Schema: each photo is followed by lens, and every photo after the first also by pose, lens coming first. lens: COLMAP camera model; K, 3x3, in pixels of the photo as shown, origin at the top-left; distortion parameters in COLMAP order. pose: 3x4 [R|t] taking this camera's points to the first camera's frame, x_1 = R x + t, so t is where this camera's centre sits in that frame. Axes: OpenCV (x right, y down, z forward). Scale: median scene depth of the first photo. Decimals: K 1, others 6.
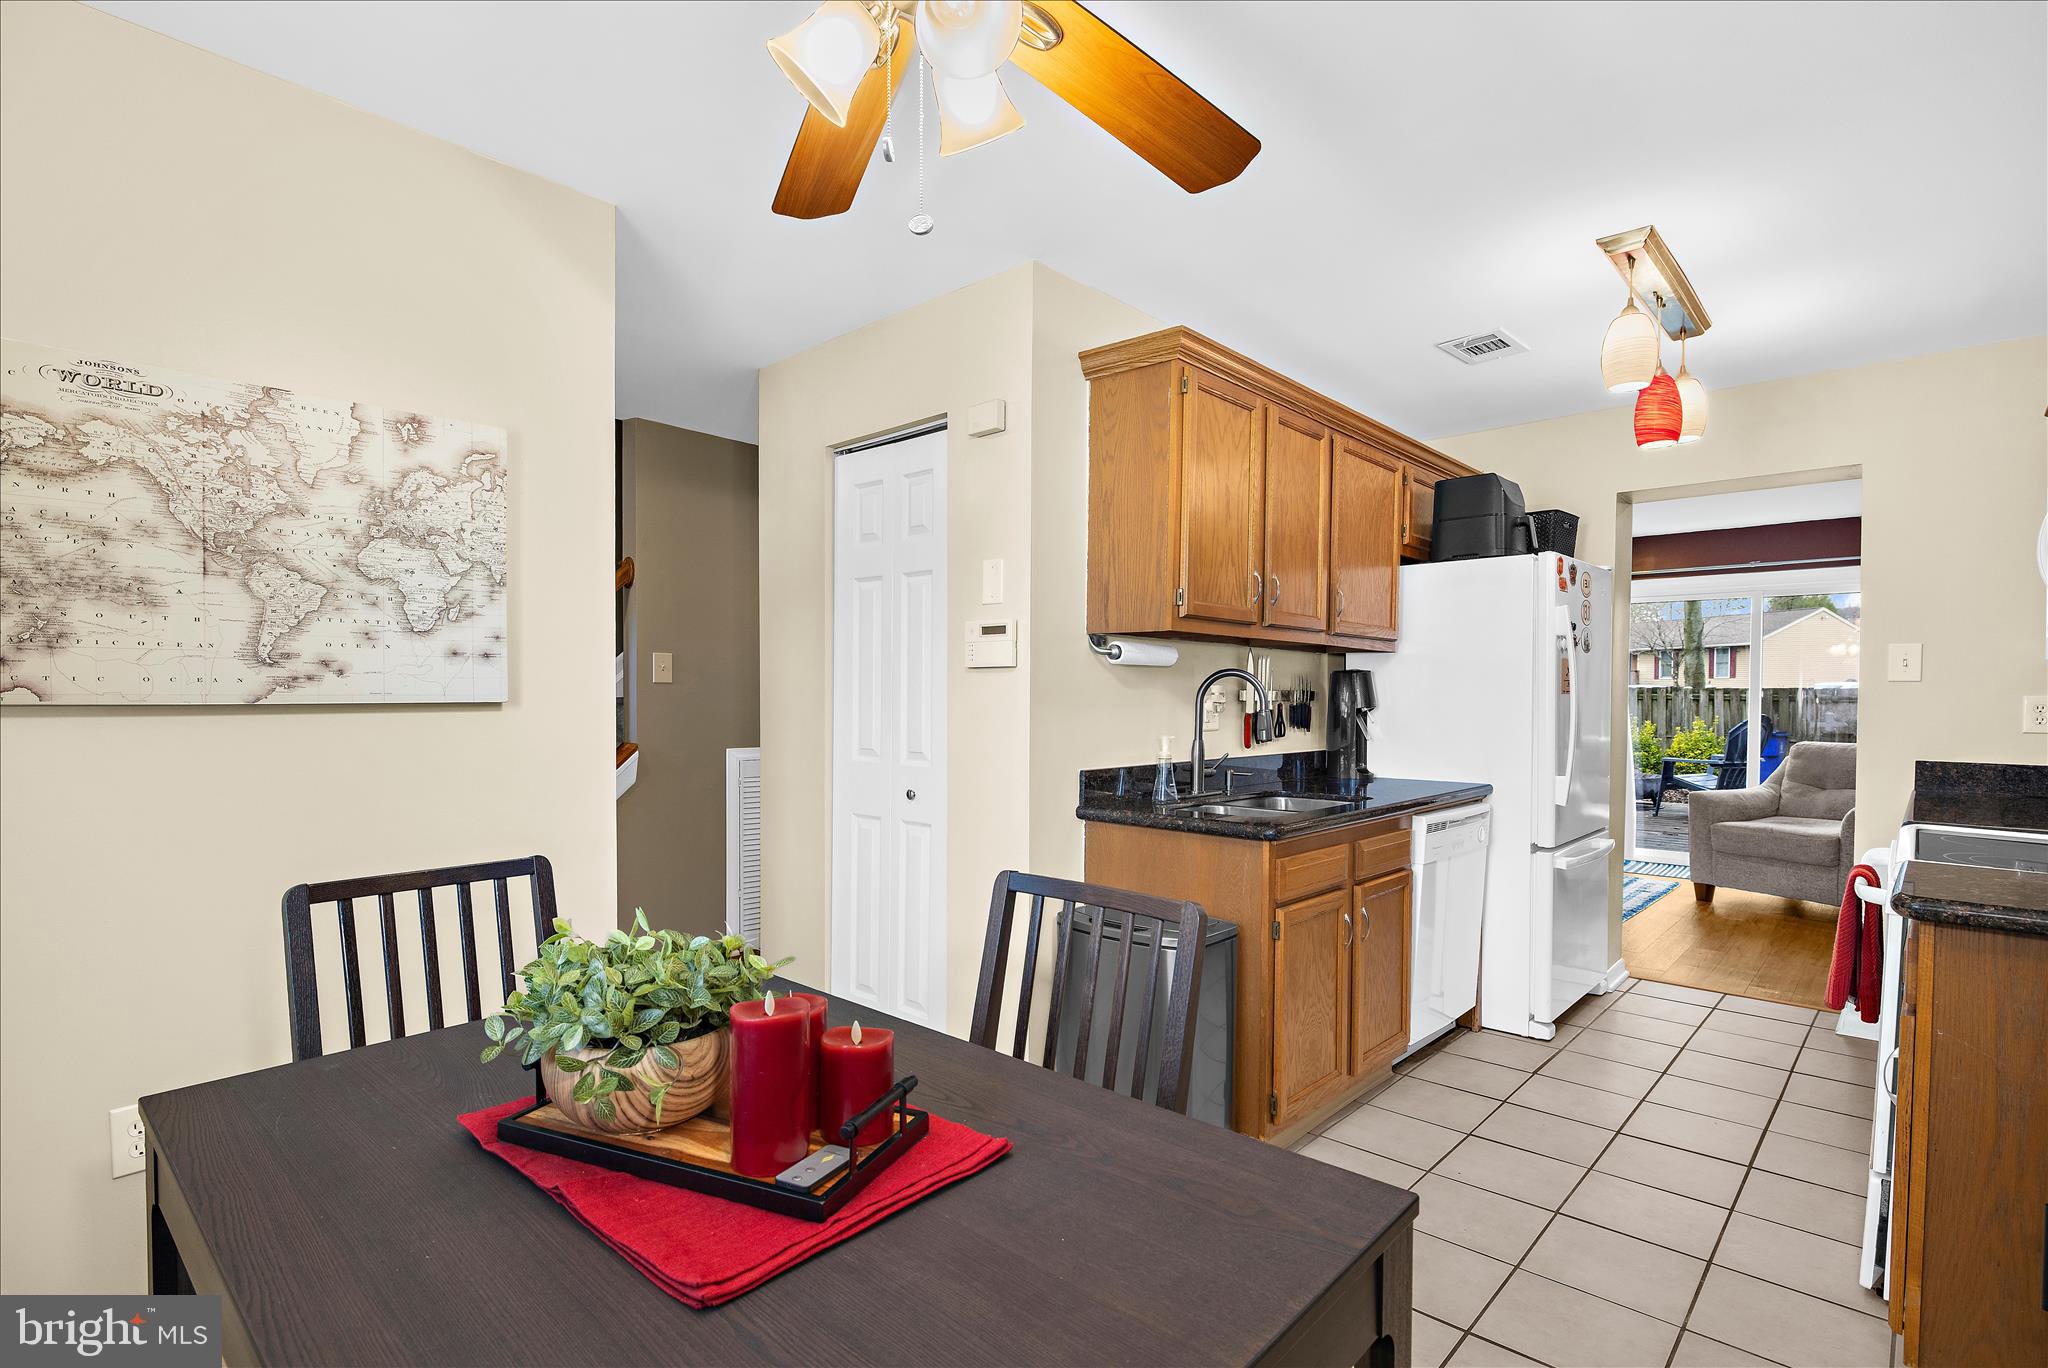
lens RADIAL K [[987.6, 0, 1026.4], [0, 987.6, 716.0], [0, 0, 1]] dist [-0.002918, 0.001670]
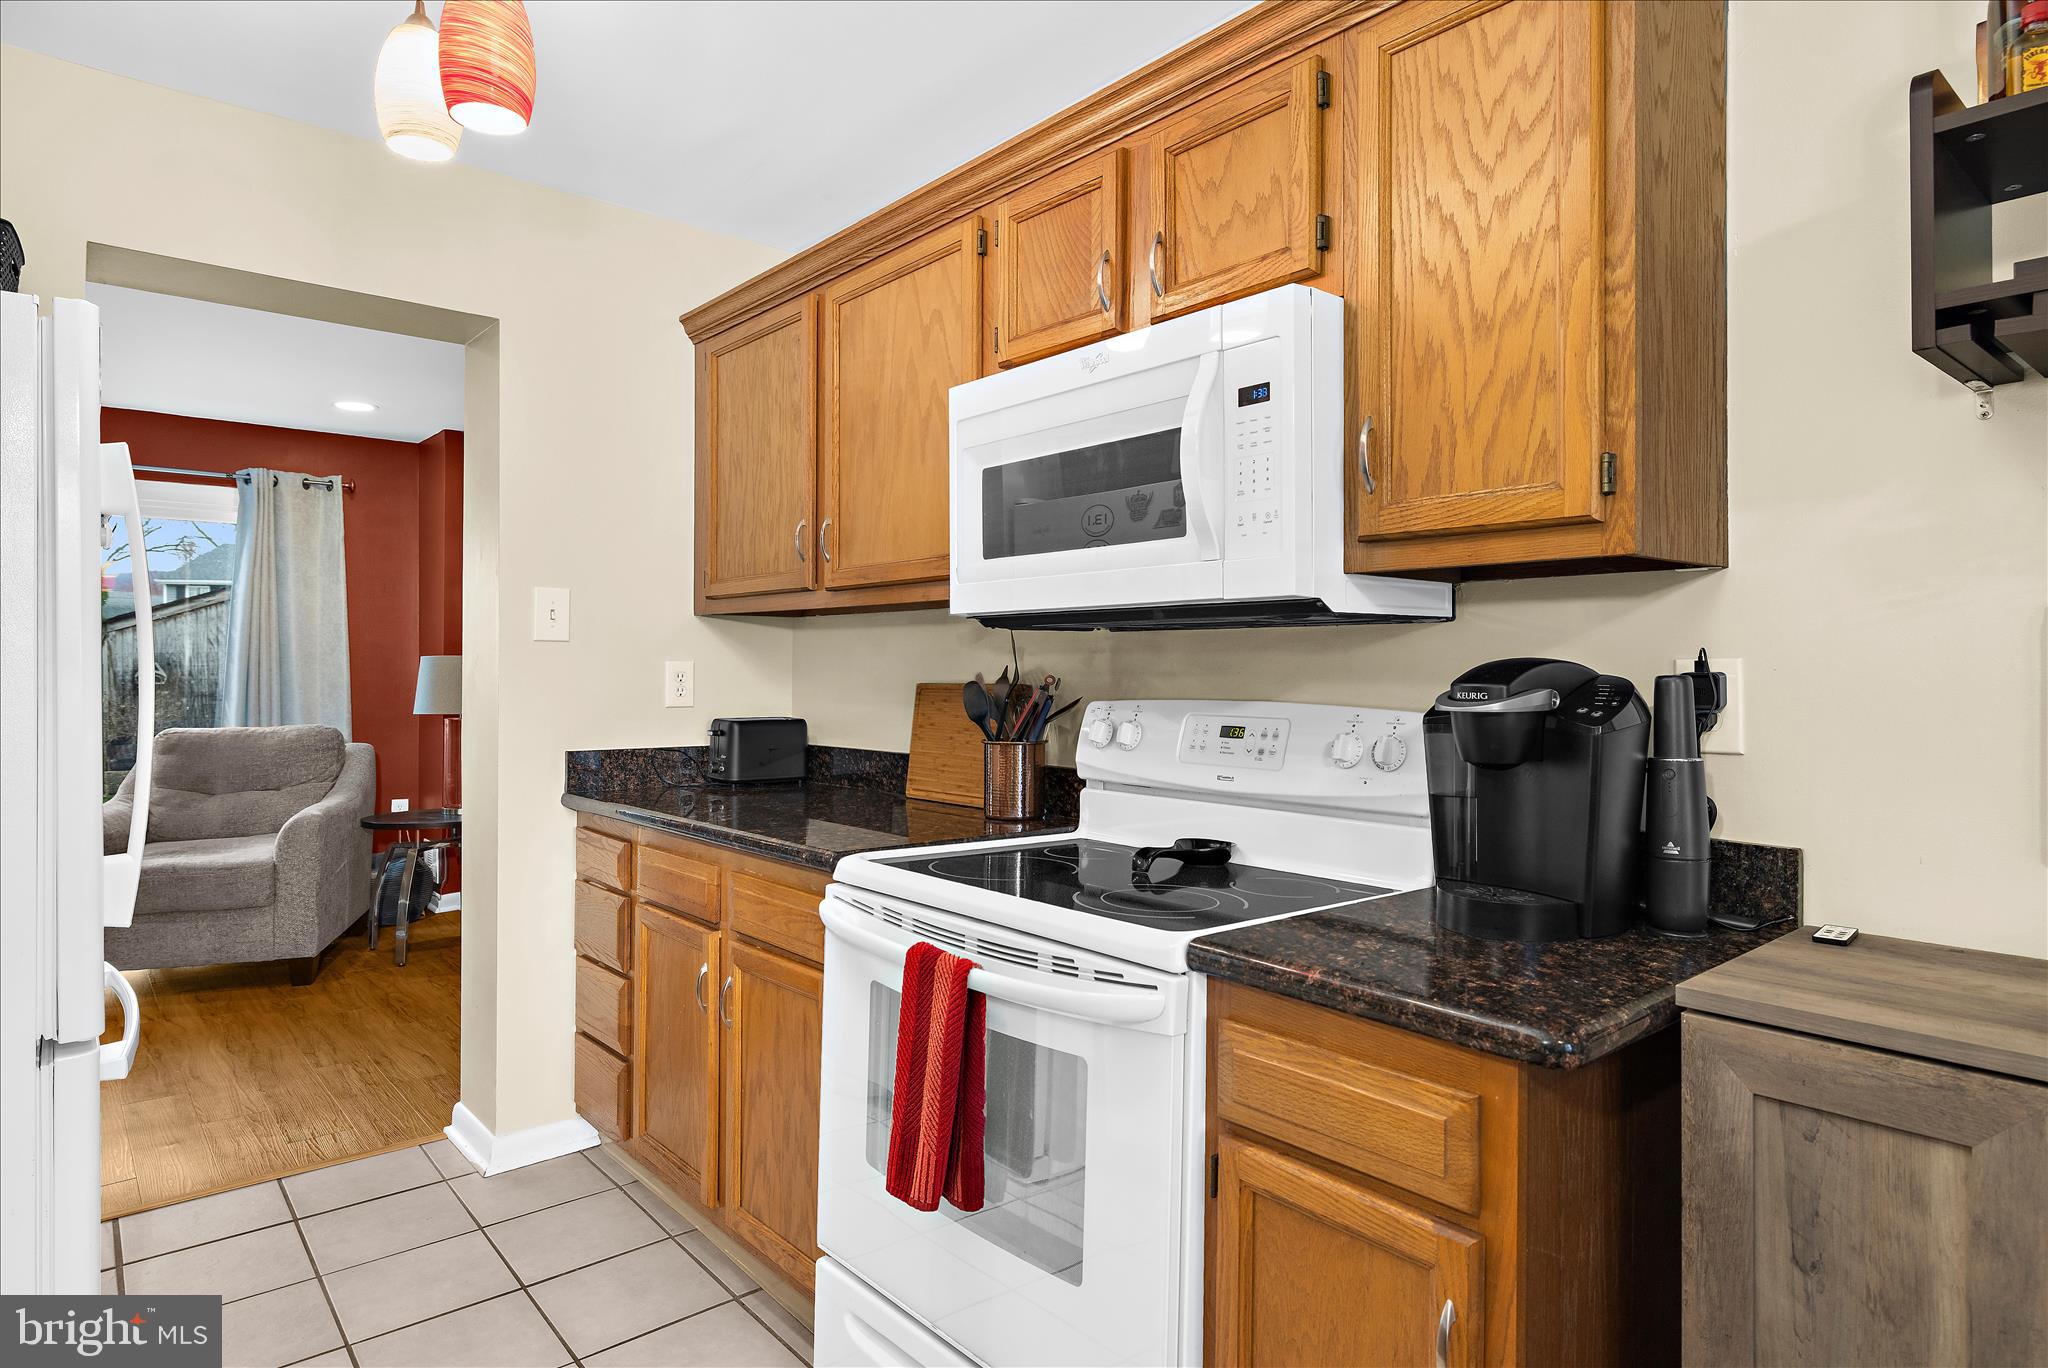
lens RADIAL K [[1143.6, 0, 1023.6], [0, 1143.6, 663.4], [0, 0, 1]] dist [0.003479, -0.001402]
pose [[0.113002, -0.000197, 0.993595, 0.100126], [0.020037, 0.999797, -0.002080, -0.009289], [-0.993393, 0.020143, 0.112983, 0.518926]]
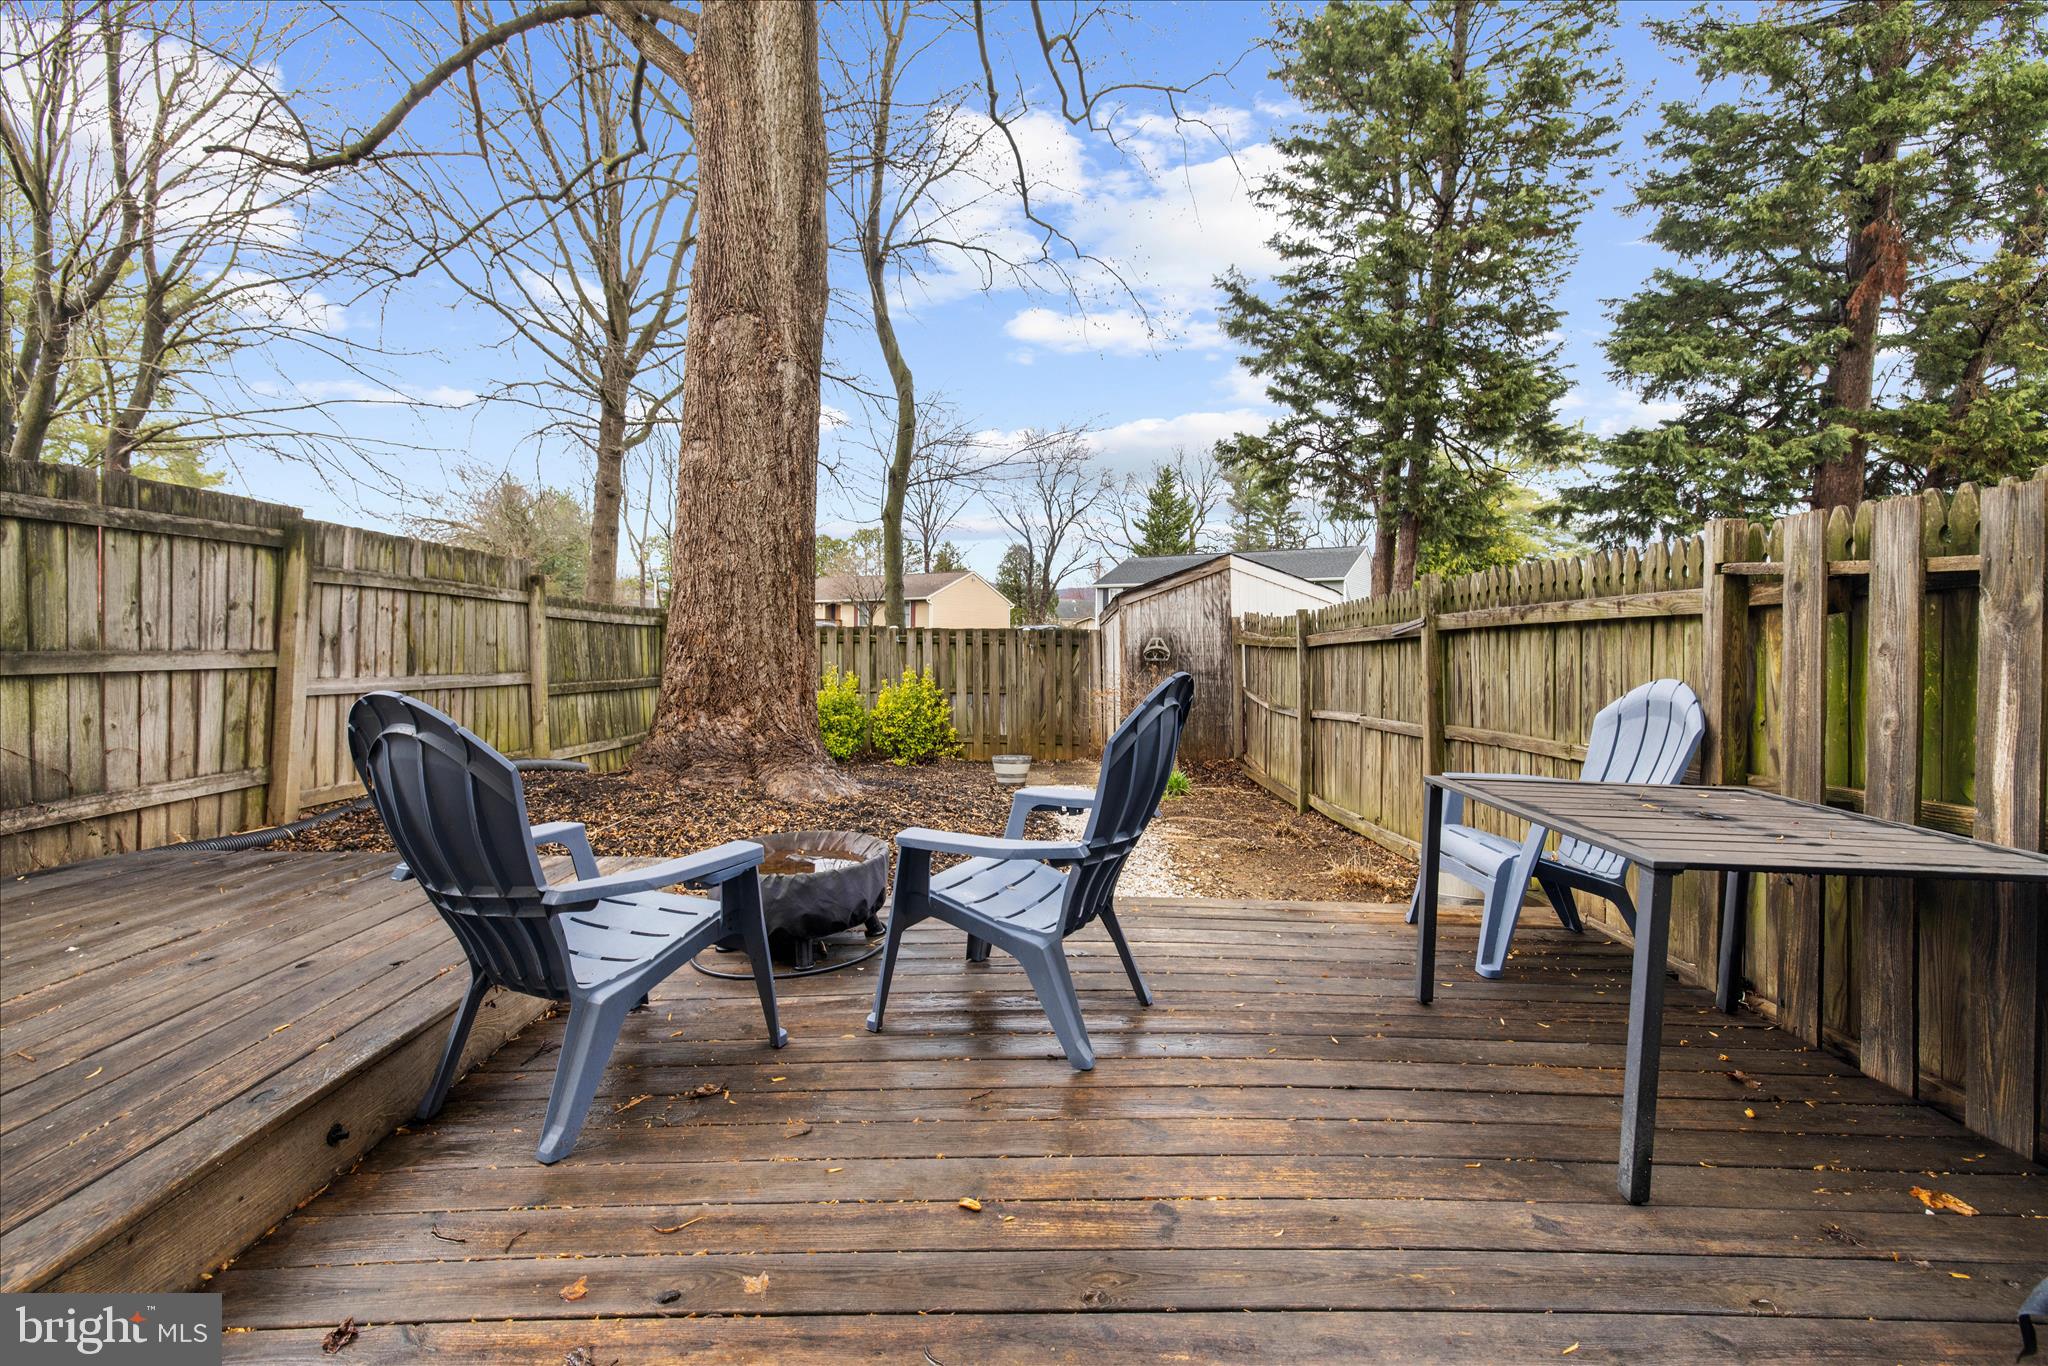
lens RADIAL K [[891.1, 0, 1025.1], [0, 891.1, 653.1], [0, 0, 1]] dist [-0.003050, -0.000400]
pose [[0.726895, -0.000579, 0.686749, 1.240757], [0.006062, 0.999966, -0.005573, -0.018328], [-0.686722, 0.008215, 0.726874, 1.968013]]
